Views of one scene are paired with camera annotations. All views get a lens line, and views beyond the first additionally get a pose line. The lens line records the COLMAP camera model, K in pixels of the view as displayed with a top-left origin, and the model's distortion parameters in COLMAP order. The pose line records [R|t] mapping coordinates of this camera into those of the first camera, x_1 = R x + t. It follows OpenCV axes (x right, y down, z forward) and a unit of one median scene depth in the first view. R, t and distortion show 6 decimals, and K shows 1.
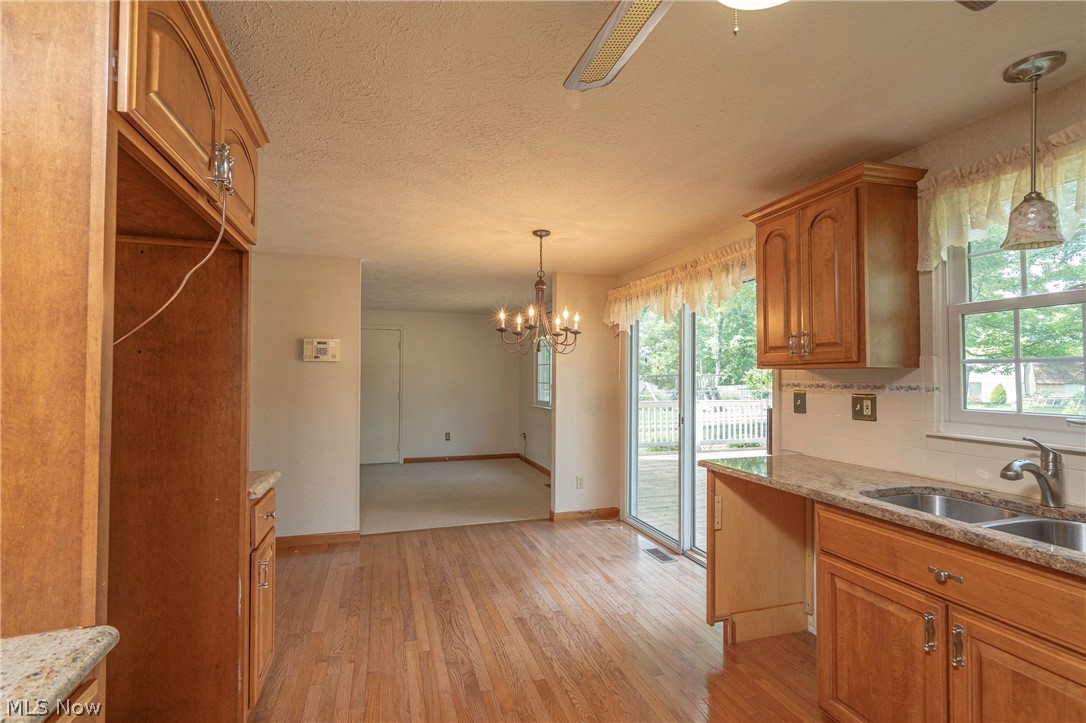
lens RADIAL K [[503.2, 0, 543.0], [0, 503.2, 361.5], [0, 0, 1]] dist [0.000316, -0.000071]
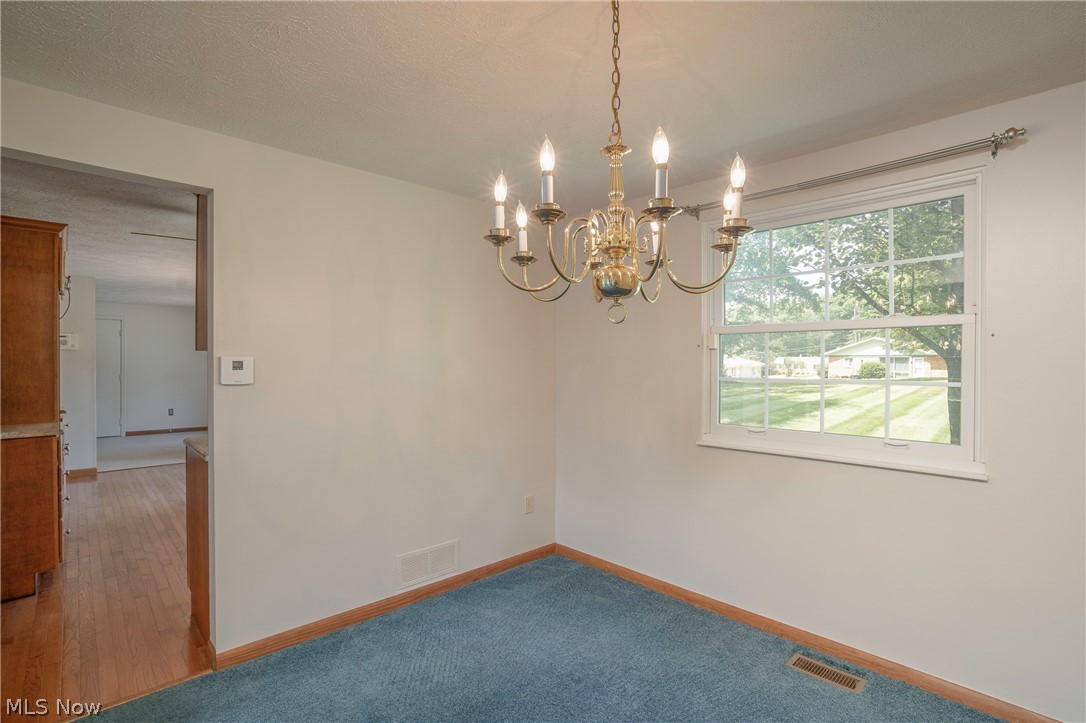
lens RADIAL K [[530.7, 0, 543.0], [0, 530.7, 361.5], [0, 0, 1]] dist [-0.003474, -0.000546]
pose [[0.913151, 0.001530, 0.407618, 0.107687], [-0.012931, 0.999598, 0.025214, -0.012192], [-0.407416, -0.028295, 0.912804, -0.520471]]
